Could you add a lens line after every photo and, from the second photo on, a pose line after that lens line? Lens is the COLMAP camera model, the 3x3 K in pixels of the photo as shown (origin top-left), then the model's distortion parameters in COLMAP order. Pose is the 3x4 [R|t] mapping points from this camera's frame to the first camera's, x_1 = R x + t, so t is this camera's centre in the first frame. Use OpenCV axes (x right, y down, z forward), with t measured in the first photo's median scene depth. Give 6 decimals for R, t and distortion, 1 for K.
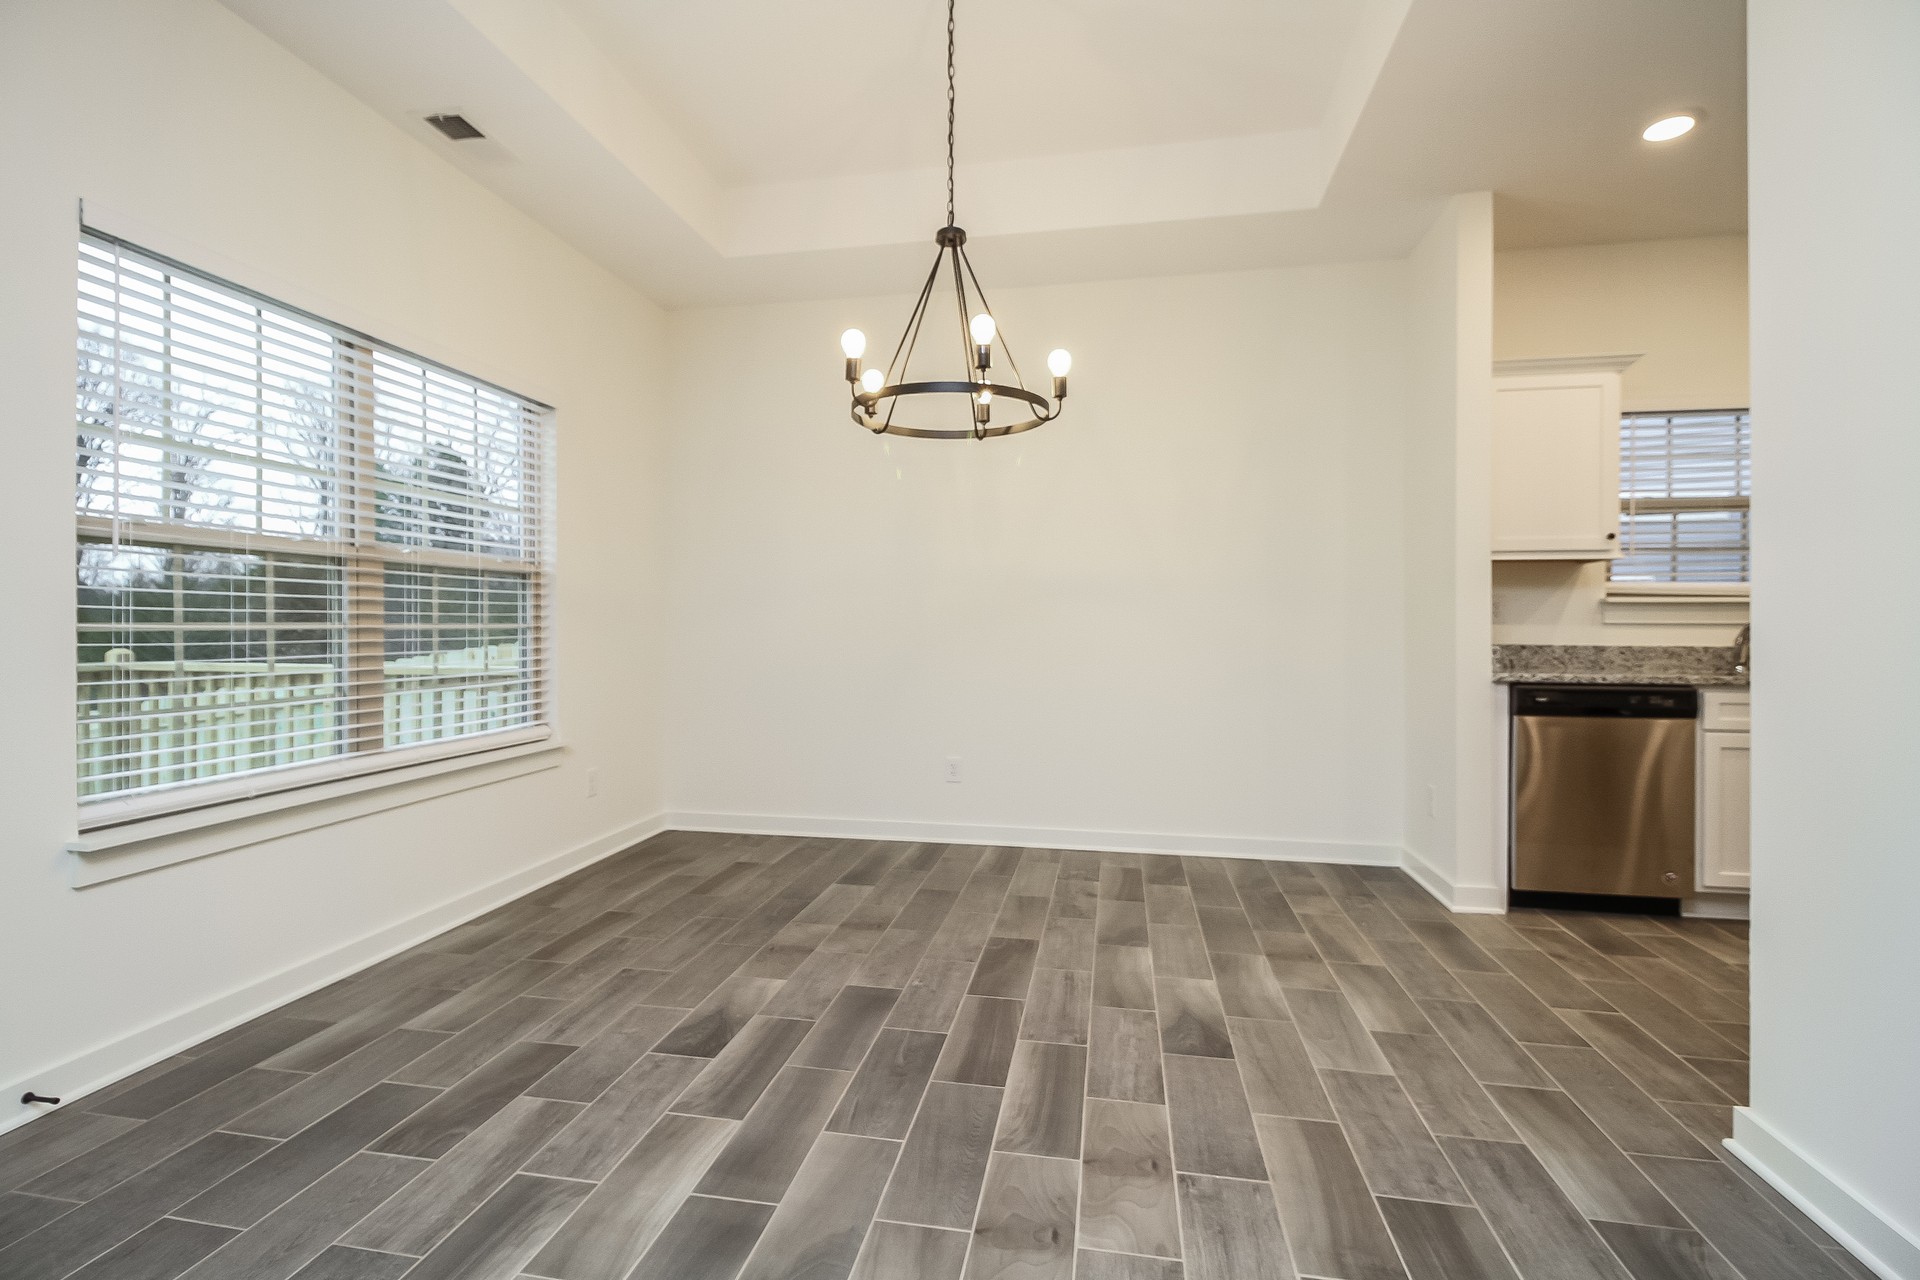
lens RADIAL K [[892.3, 0, 949.8], [0, 892.3, 622.4], [0, 0, 1]] dist [0.000041, -0.007722]
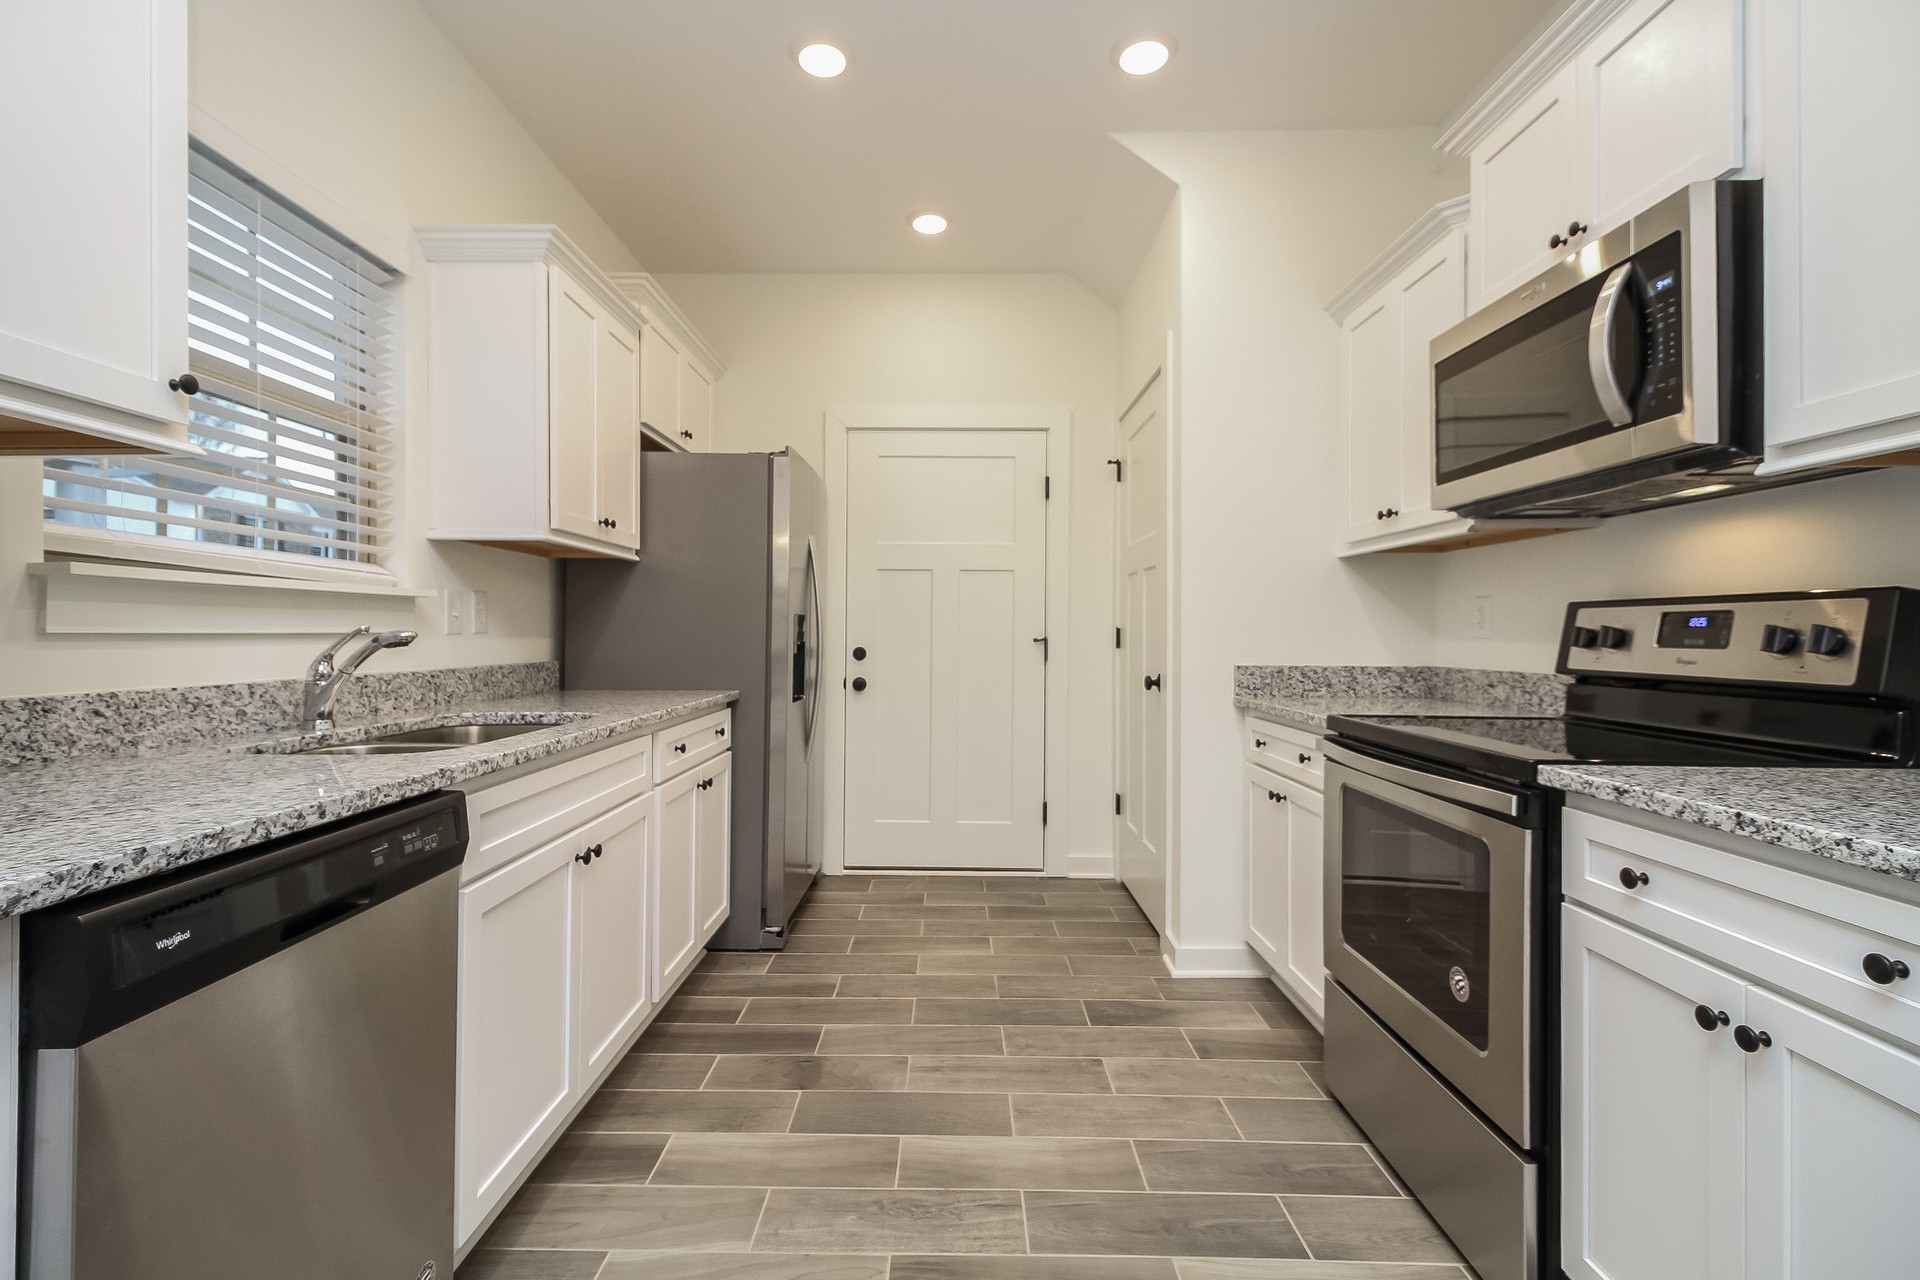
lens RADIAL K [[878.7, 0, 941.2], [0, 878.7, 631.5], [0, 0, 1]] dist [0.014577, -0.007165]
pose [[-0.176850, -0.002462, 0.984235, 0.399546], [-0.005832, 0.999982, 0.001453, -0.002773], [-0.984221, -0.005483, -0.176861, 0.870810]]
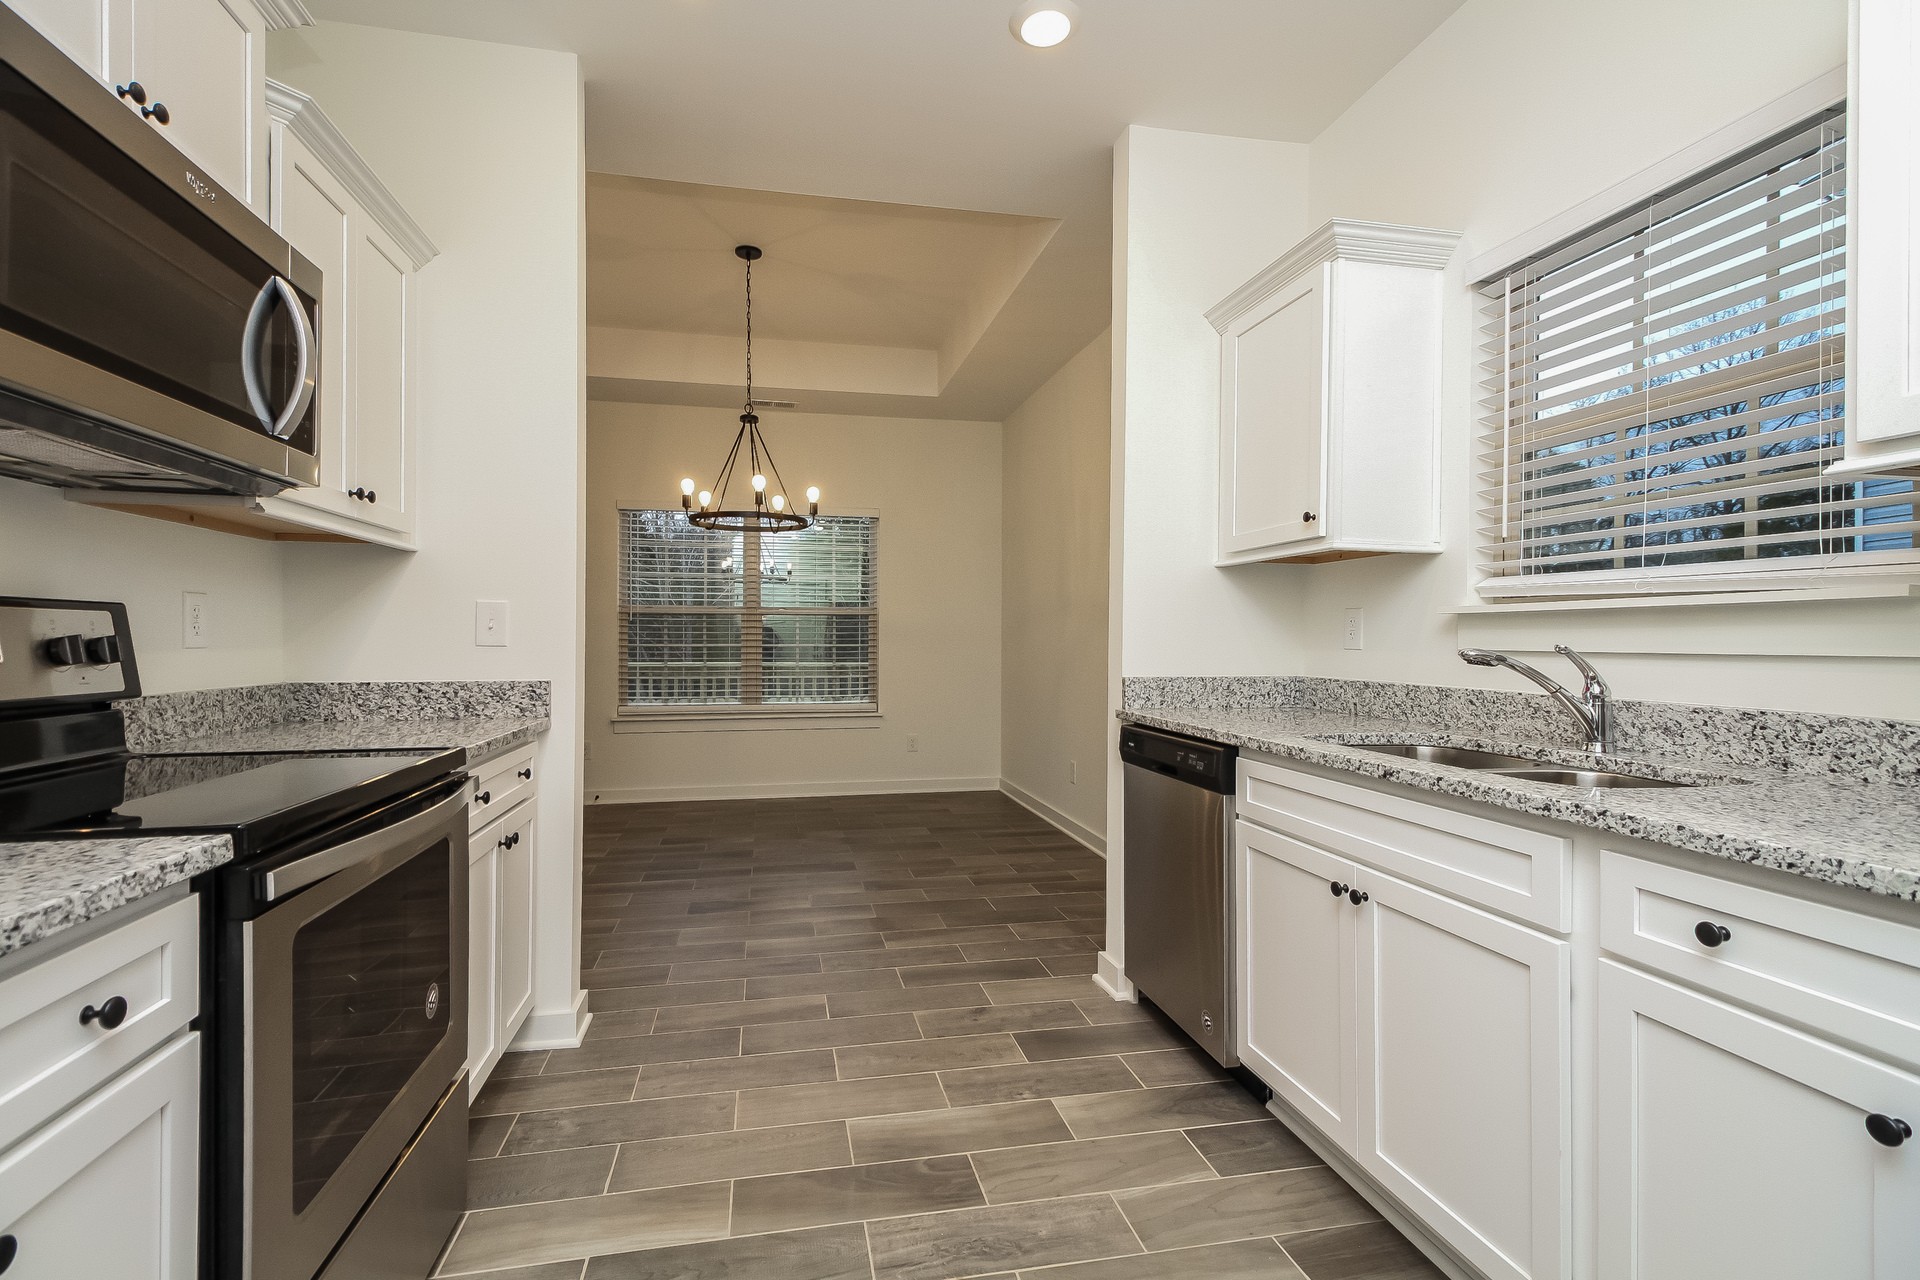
lens RADIAL K [[898.7, 0, 946.0], [0, 898.7, 634.8], [0, 0, 1]] dist [0.018718, -0.007191]
pose [[0.380295, -0.005701, -0.924848, 1.414124], [-0.000801, 0.999979, -0.006494, -0.005914], [0.924865, 0.003210, 0.380282, 0.566114]]
